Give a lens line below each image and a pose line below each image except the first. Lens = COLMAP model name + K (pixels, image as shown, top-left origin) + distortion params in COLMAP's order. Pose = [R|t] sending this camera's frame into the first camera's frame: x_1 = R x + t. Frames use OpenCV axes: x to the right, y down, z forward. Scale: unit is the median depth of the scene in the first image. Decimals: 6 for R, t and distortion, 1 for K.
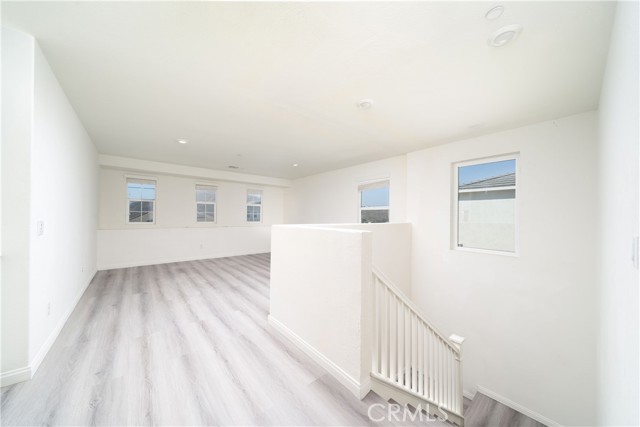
lens RADIAL K [[224.4, 0, 318.3], [0, 224.4, 212.1], [0, 0, 1]] dist [-0.014050, -0.000026]
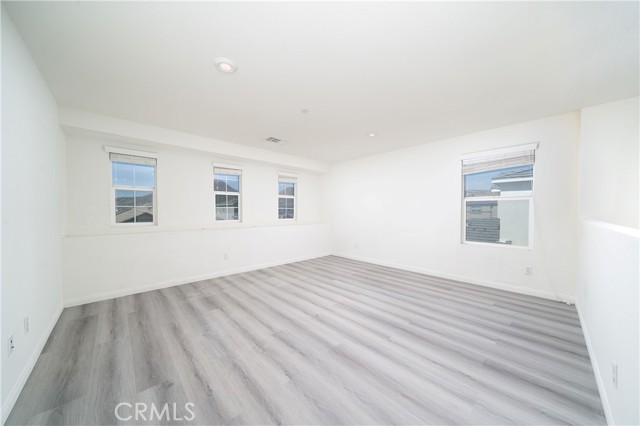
lens RADIAL K [[224.4, 0, 321.0], [0, 224.4, 212.7], [0, 0, 1]] dist [-0.014050, -0.000026]
pose [[0.998481, -0.011029, 0.053981, -0.292359], [0.009546, 0.999572, 0.027649, 0.002843], [-0.054263, -0.027092, 0.998159, 0.327324]]
